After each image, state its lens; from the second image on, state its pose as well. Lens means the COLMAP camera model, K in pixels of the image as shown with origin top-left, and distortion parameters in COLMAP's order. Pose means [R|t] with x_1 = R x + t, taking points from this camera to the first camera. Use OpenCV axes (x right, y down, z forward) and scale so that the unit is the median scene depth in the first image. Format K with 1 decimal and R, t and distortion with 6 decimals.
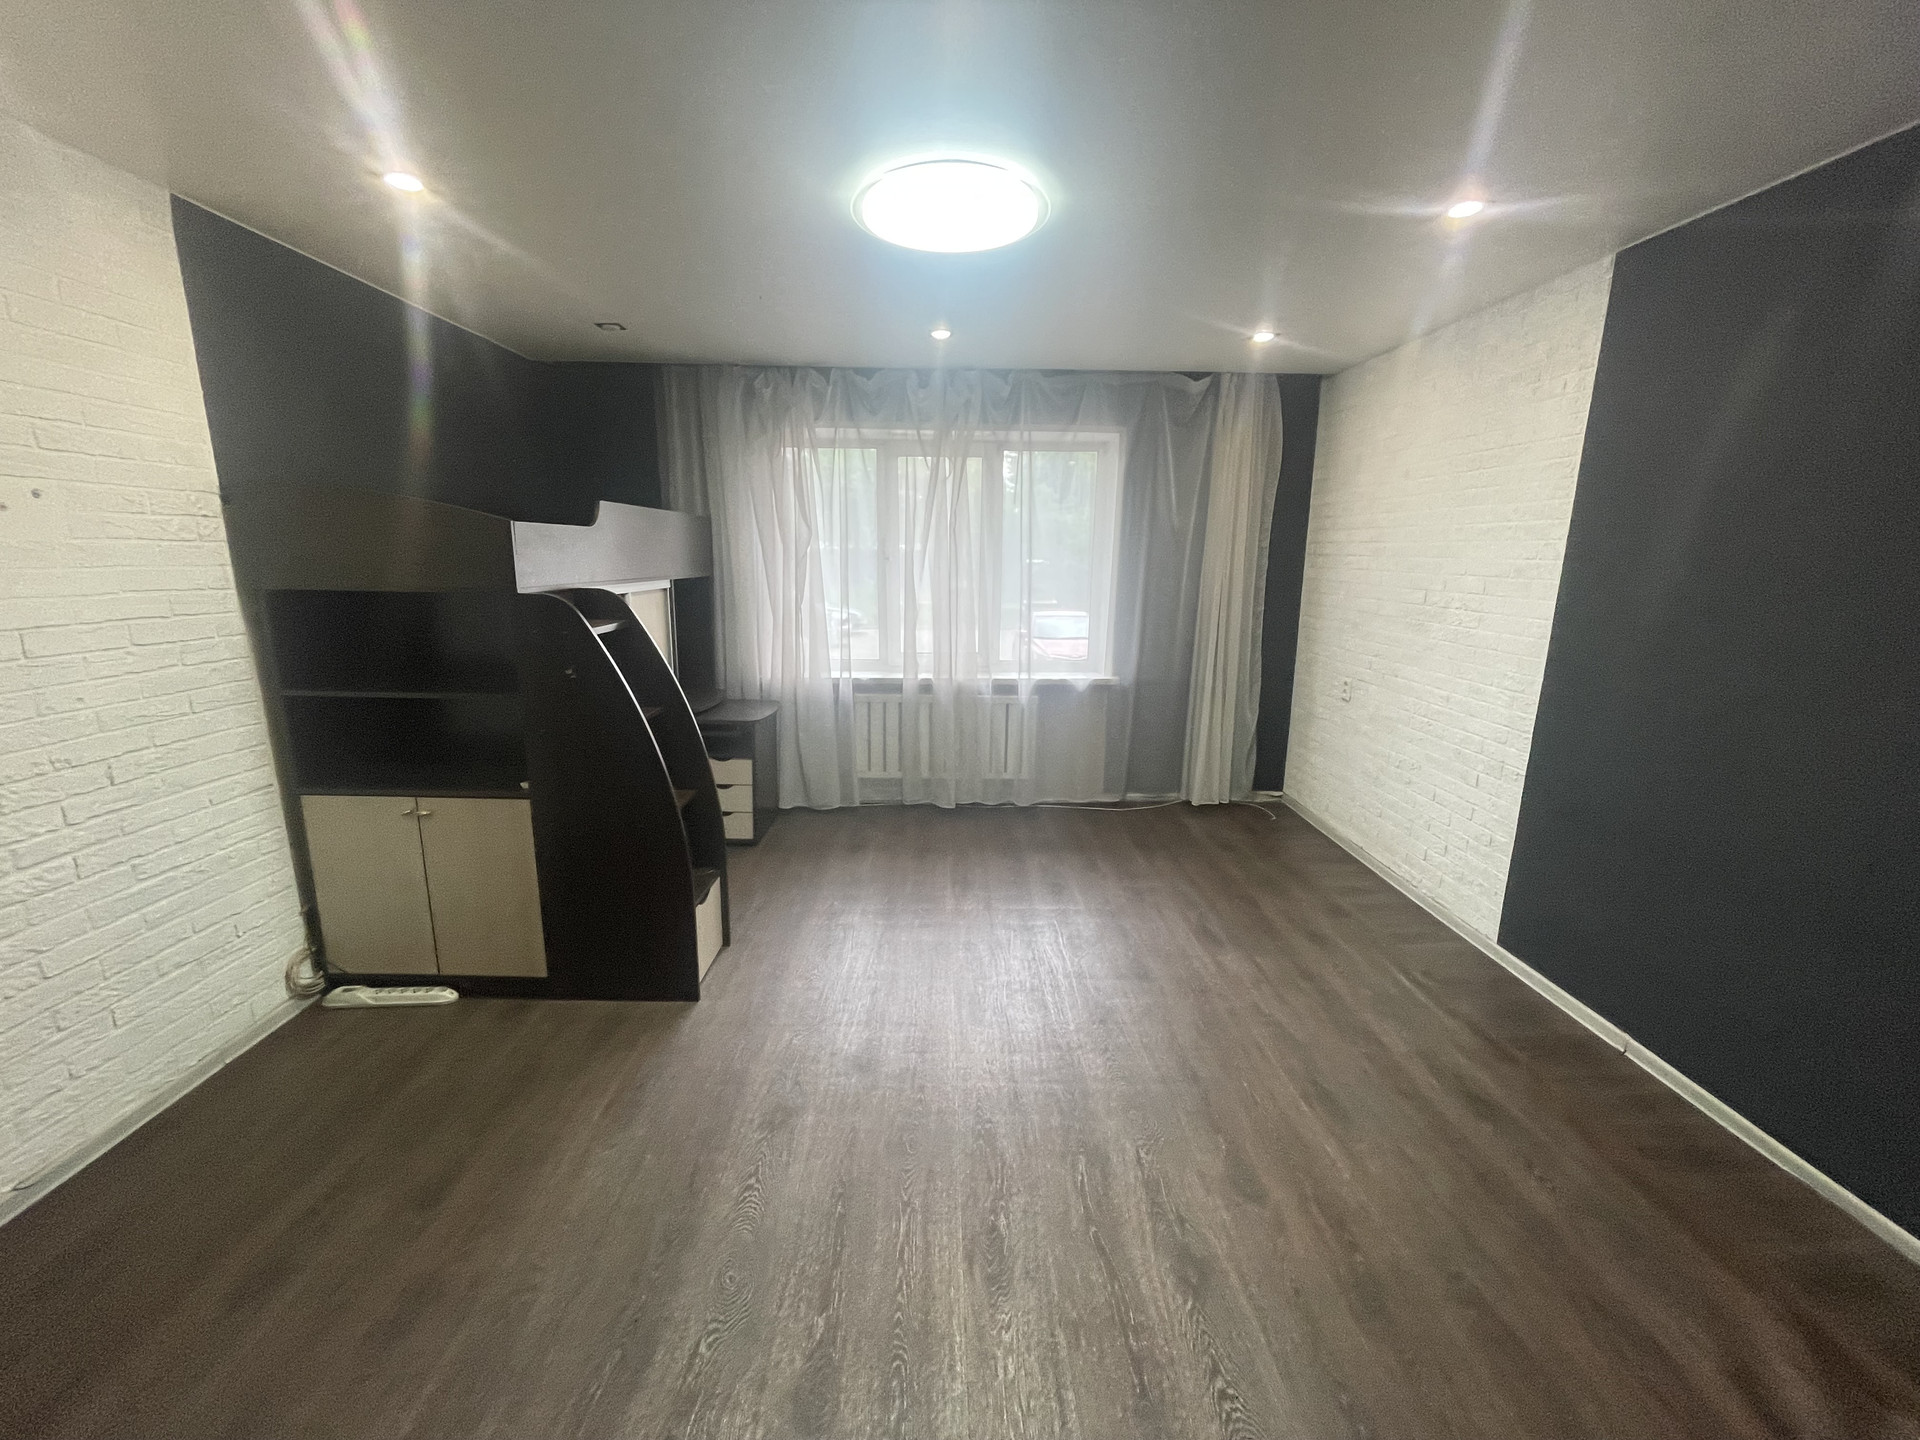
lens RADIAL K [[769.9, 0, 949.2], [0, 769.9, 724.0], [0, 0, 1]] dist [-0.002608, 0.000001]
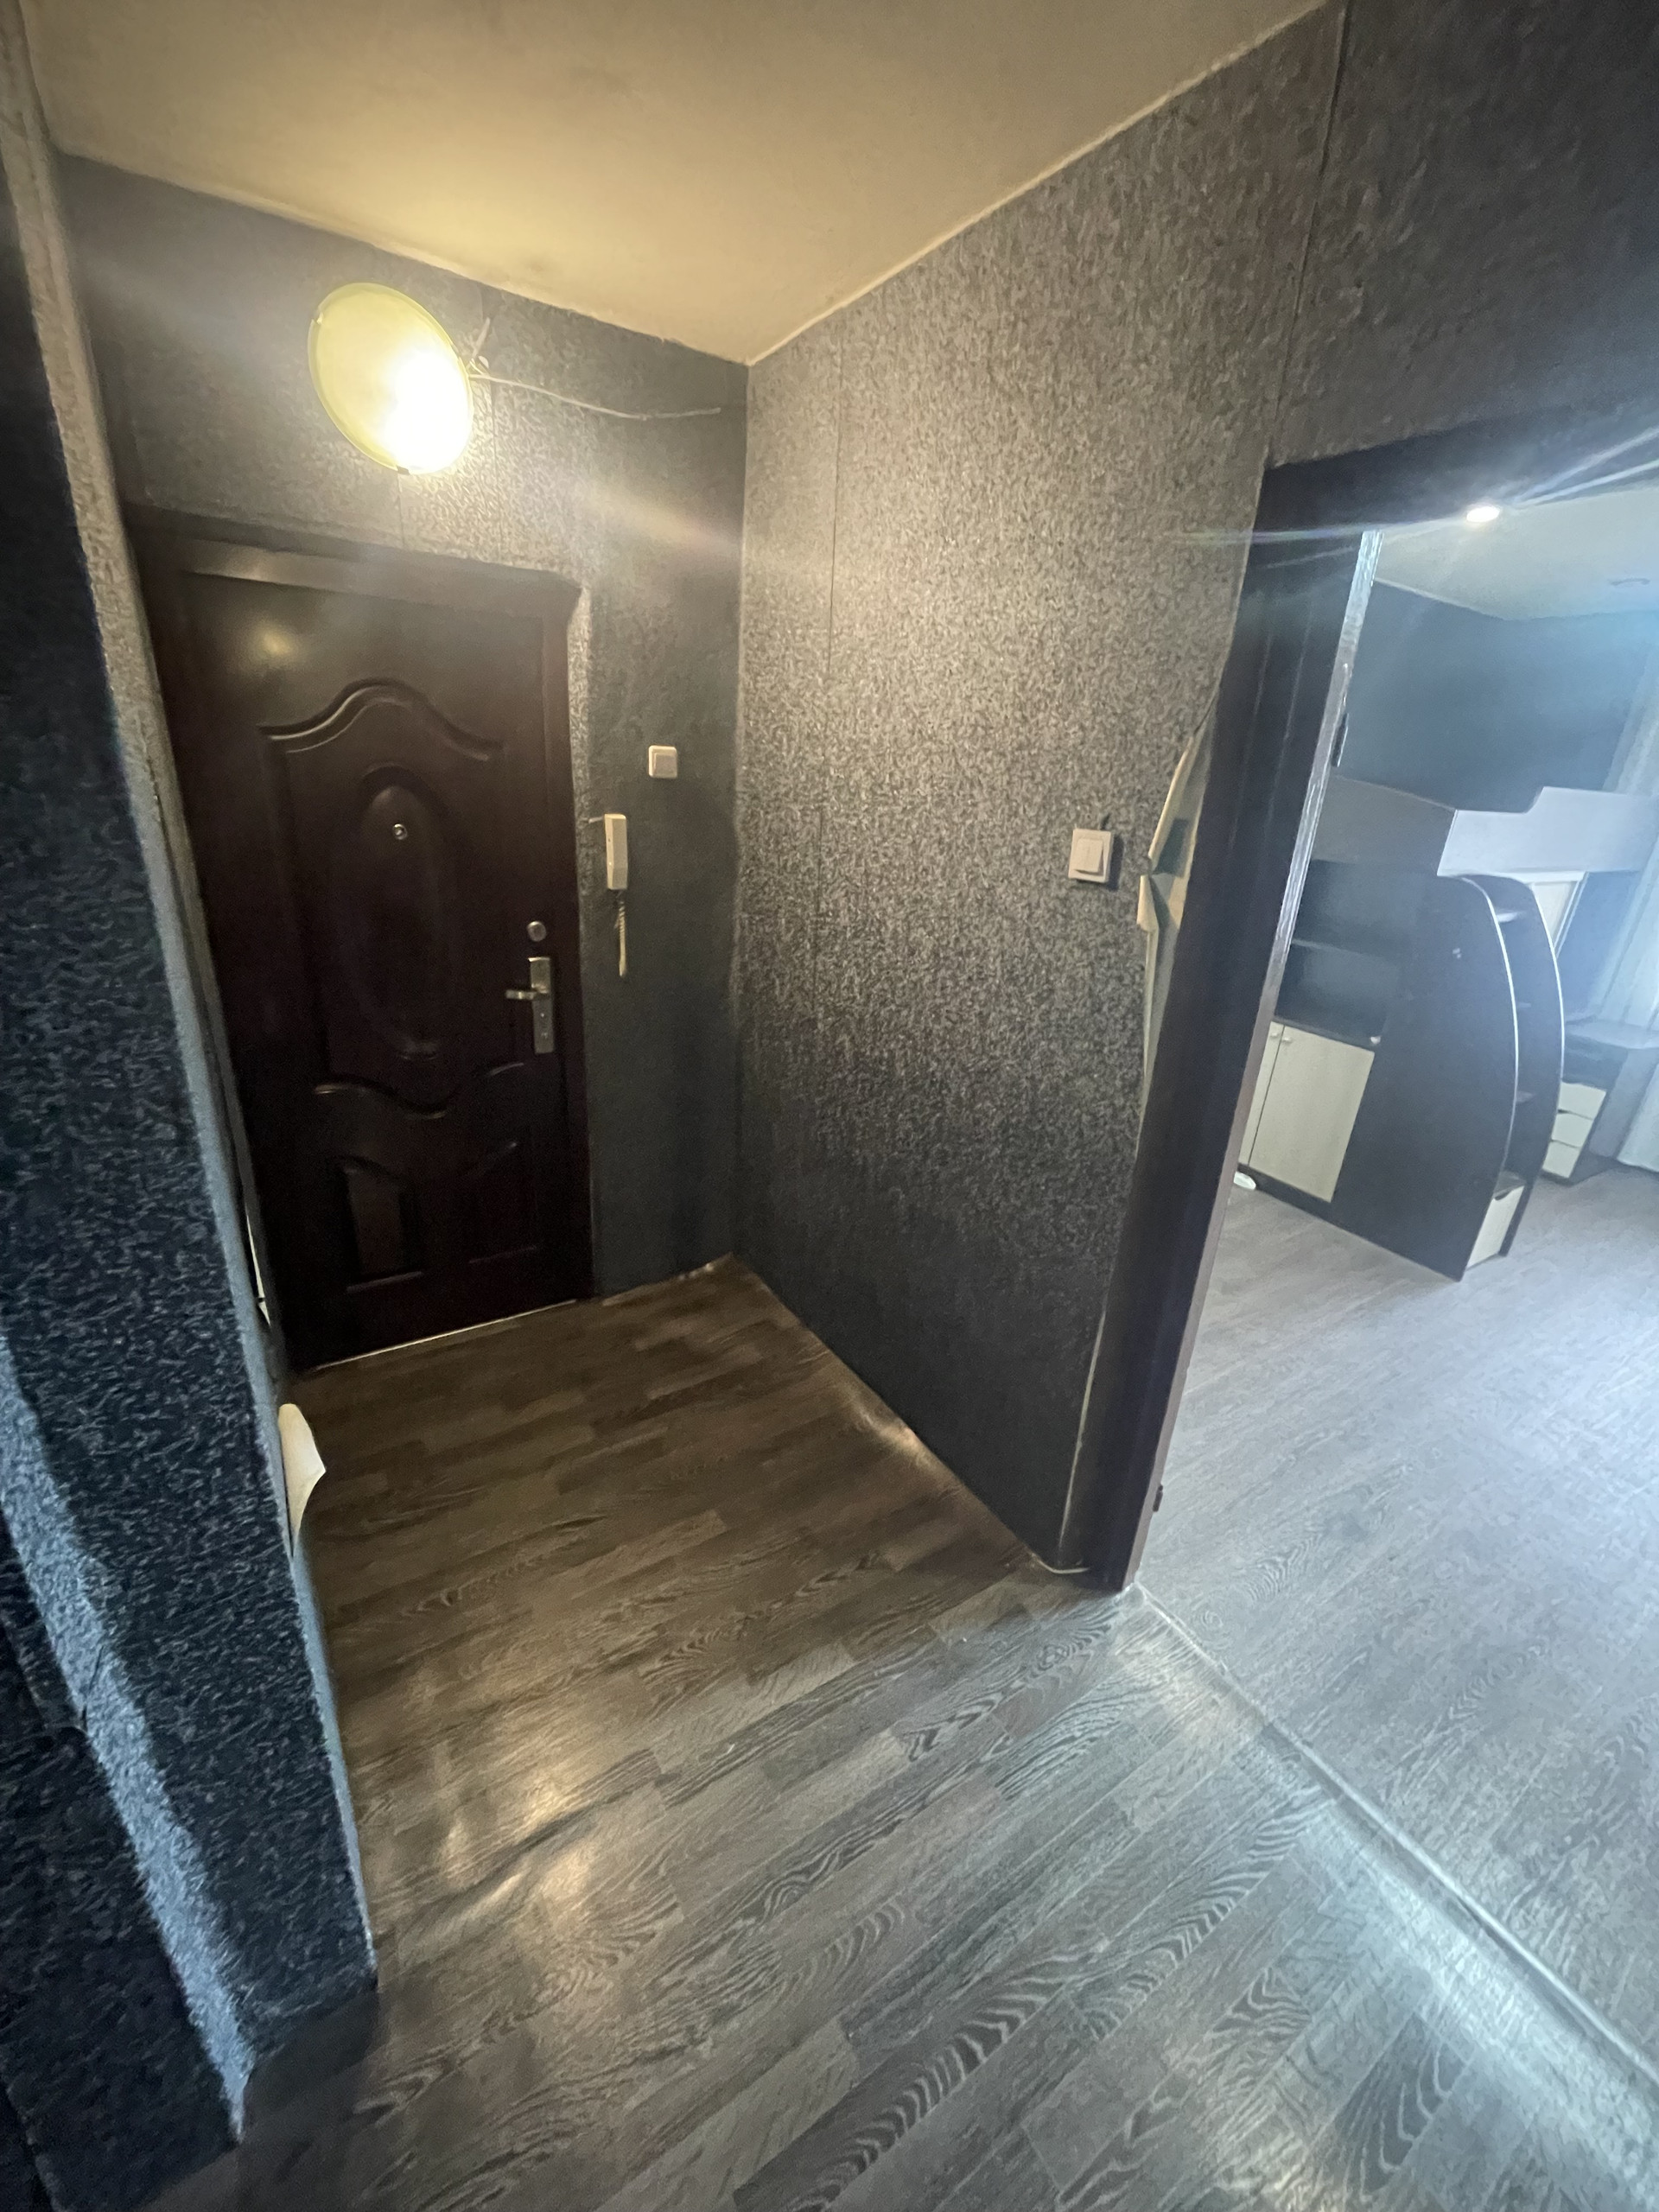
lens RADIAL K [[887.0, 0, 820.7], [0, 887.0, 1106.7], [0, 0, 1]] dist [-0.002608, 0.000001]
pose [[0.537288, 0.324145, -0.778622, 0.045281], [-0.235248, 0.944153, 0.230723, 0.037772], [0.809926, 0.059204, 0.583537, -0.274512]]
